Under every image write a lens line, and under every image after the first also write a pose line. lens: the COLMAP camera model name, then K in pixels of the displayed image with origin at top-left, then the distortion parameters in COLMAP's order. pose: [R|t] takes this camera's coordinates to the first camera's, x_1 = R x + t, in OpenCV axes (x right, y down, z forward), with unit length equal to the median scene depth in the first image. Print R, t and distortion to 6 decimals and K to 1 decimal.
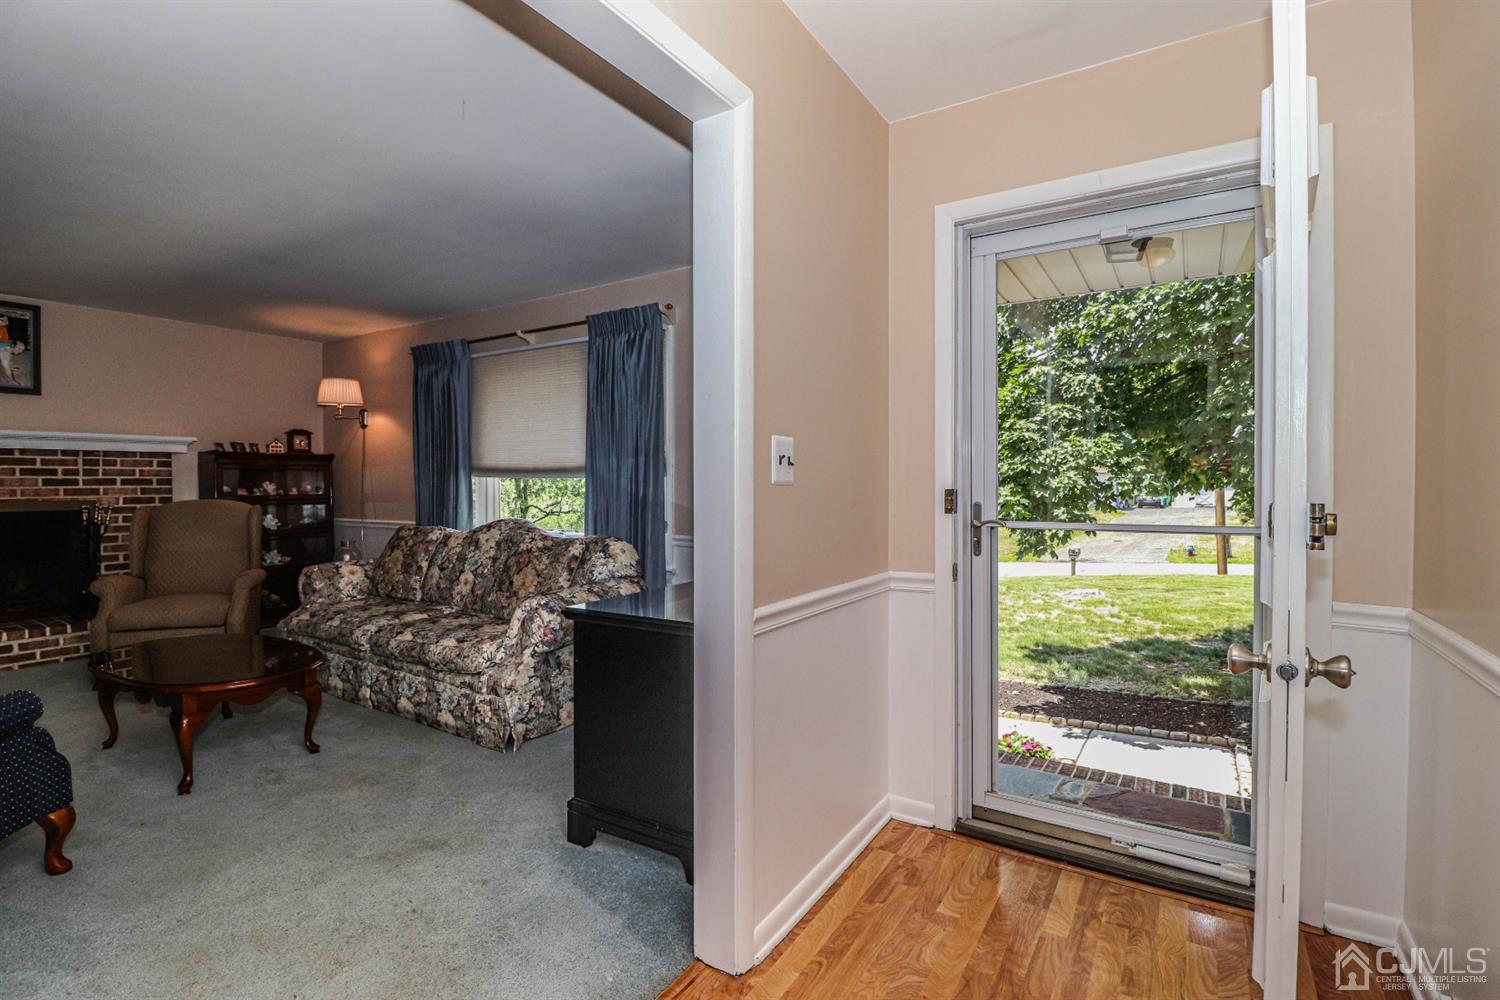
lens RADIAL K [[702.5, 0, 751.9], [0, 702.5, 492.9], [0, 0, 1]] dist [-0.001990, -0.011168]
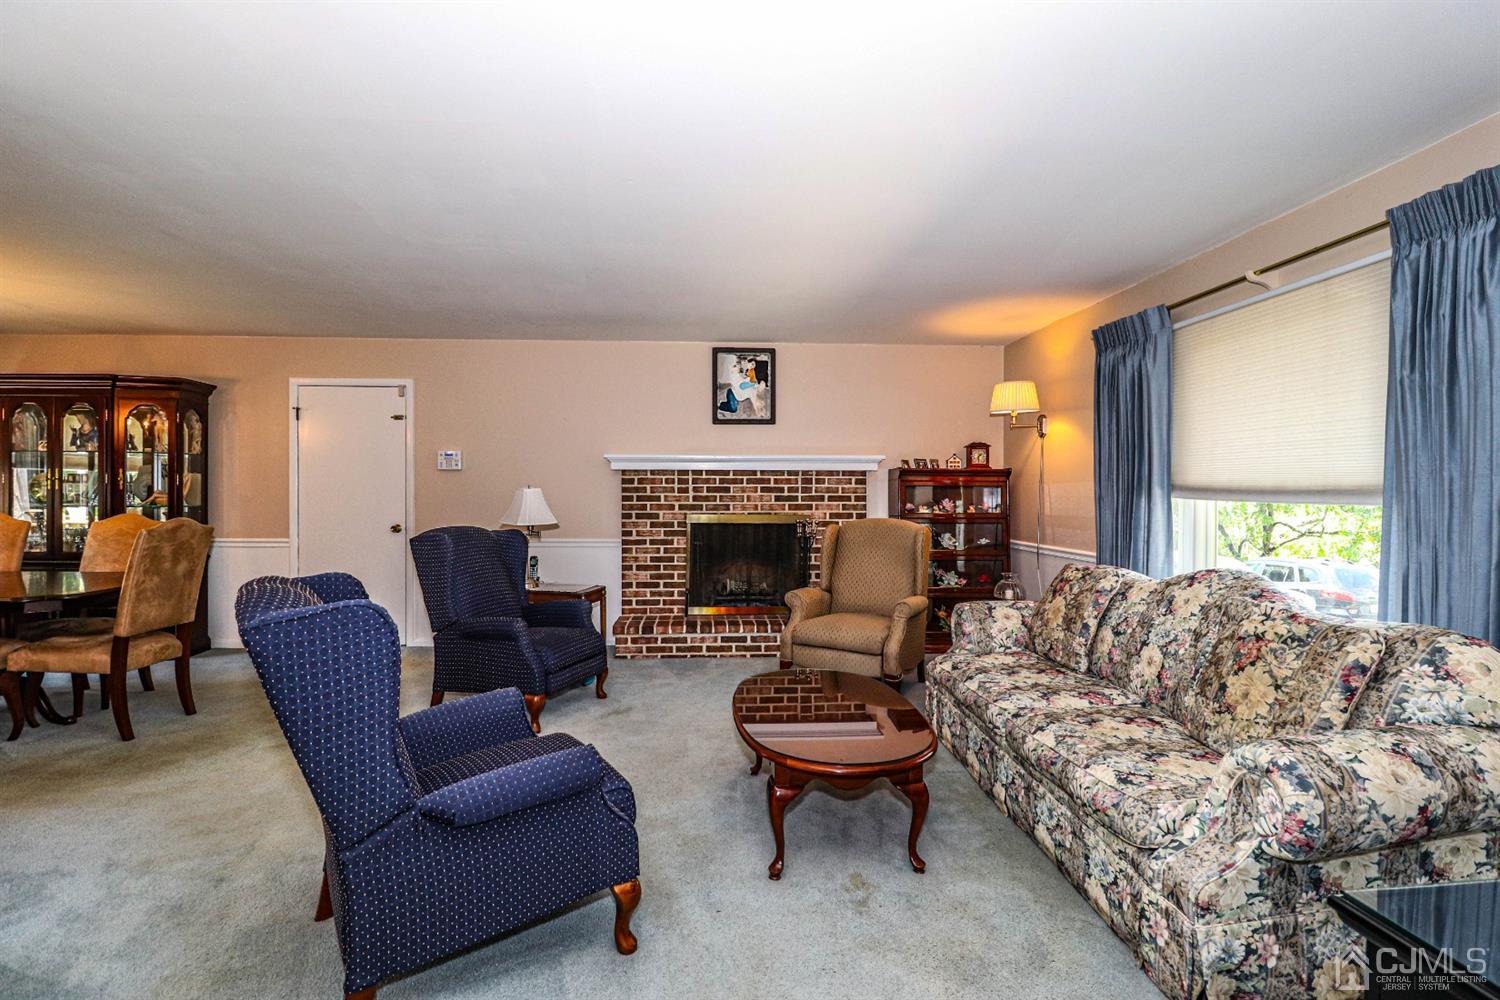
lens RADIAL K [[714.0, 0, 745.2], [0, 714.0, 494.2], [0, 0, 1]] dist [0.000683, -0.013587]
pose [[0.582283, 0.009690, -0.812928, -0.079026], [-0.017237, 0.999851, -0.000429, -0.022999], [0.812803, 0.014263, 0.582364, 0.277879]]
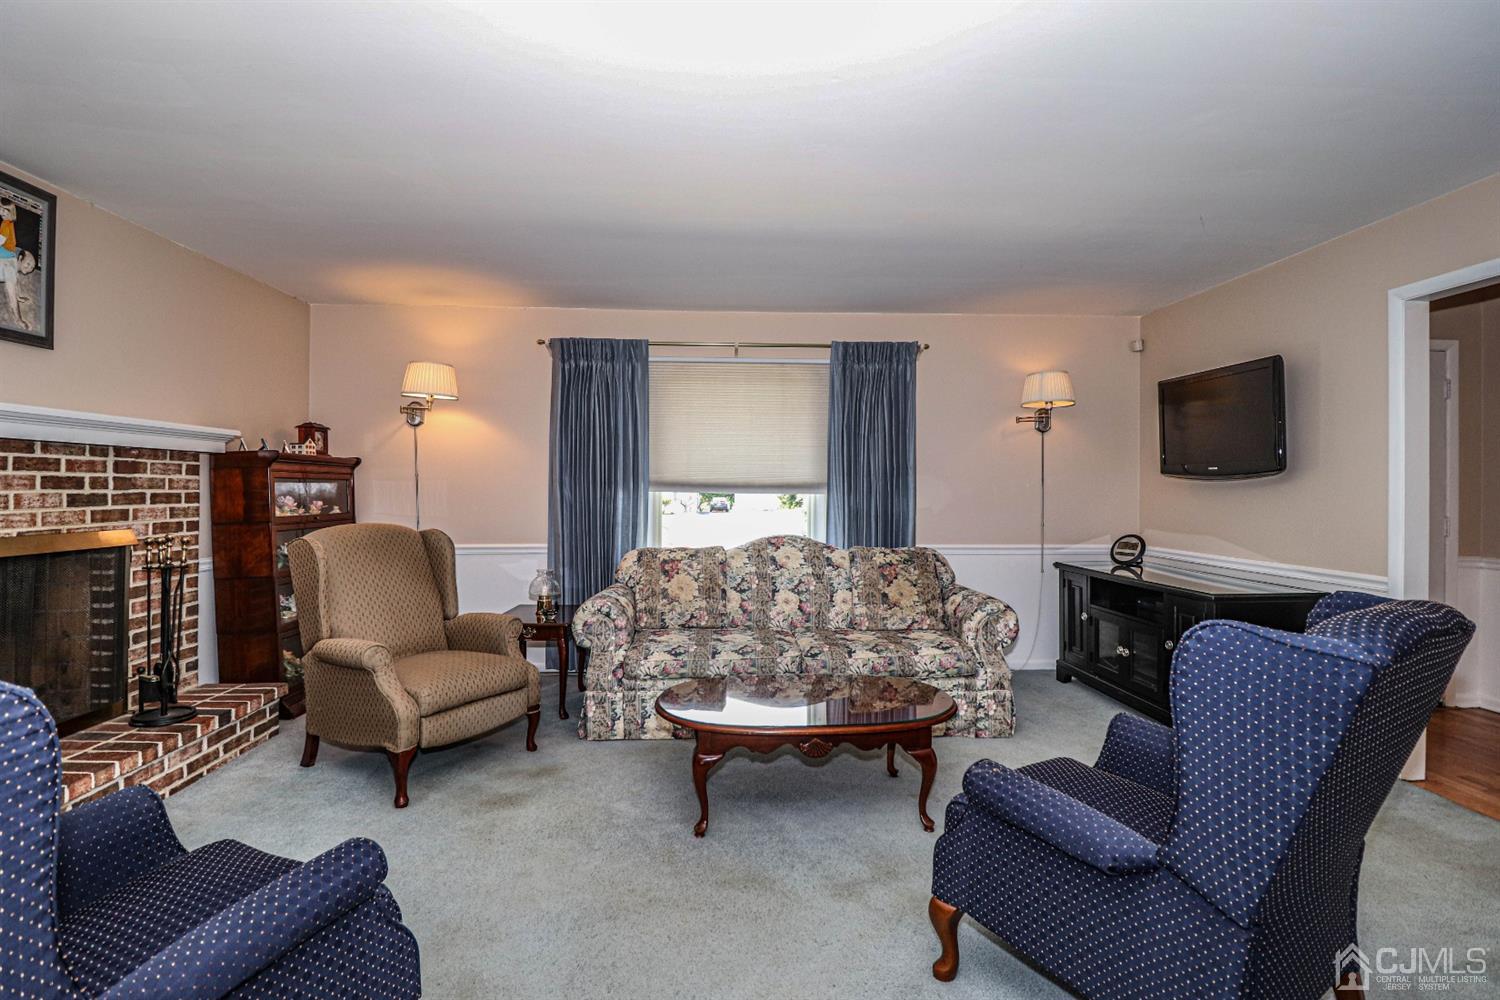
lens RADIAL K [[702.5, 0, 751.9], [0, 702.5, 492.9], [0, 0, 1]] dist [-0.001990, -0.011168]
pose [[0.816985, 0.001213, 0.576658, -0.961835], [0.004018, 0.999962, -0.007796, -0.015942], [-0.576645, 0.008686, 0.816949, 0.212549]]
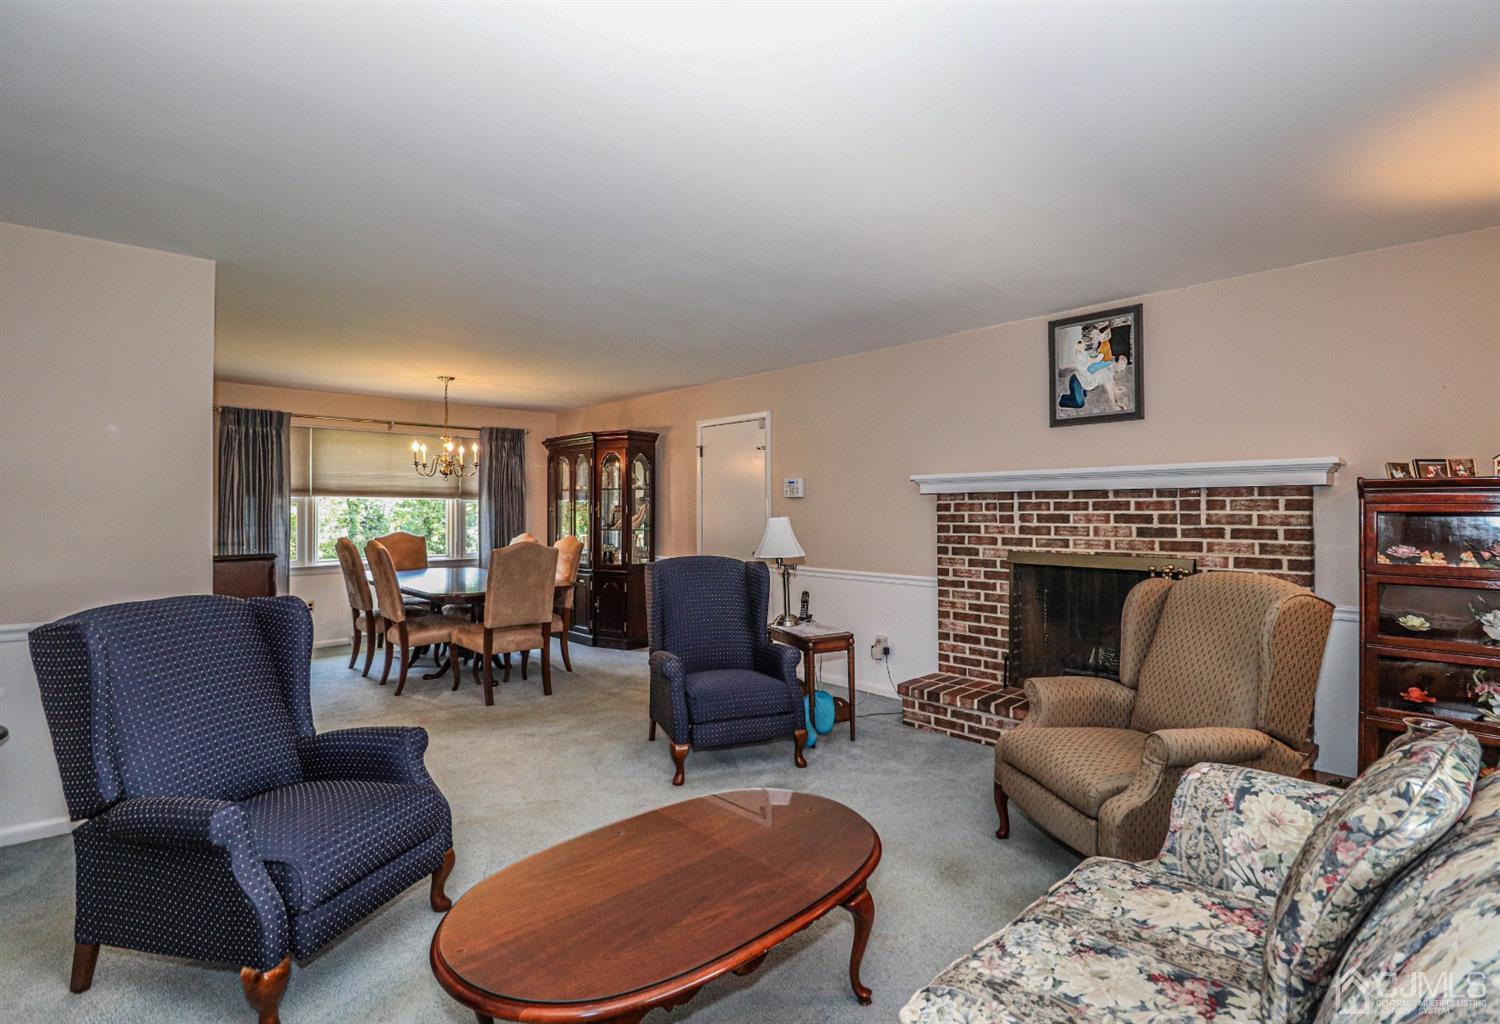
lens RADIAL K [[726.6, 0, 782.7], [0, 726.6, 507.1], [0, 0, 1]] dist [-0.000838, -0.000211]
pose [[-0.233708, -0.001301, -0.972306, -0.162299], [-0.012351, 0.999922, 0.001631, -0.042652], [0.972228, 0.012390, -0.233706, 0.870168]]
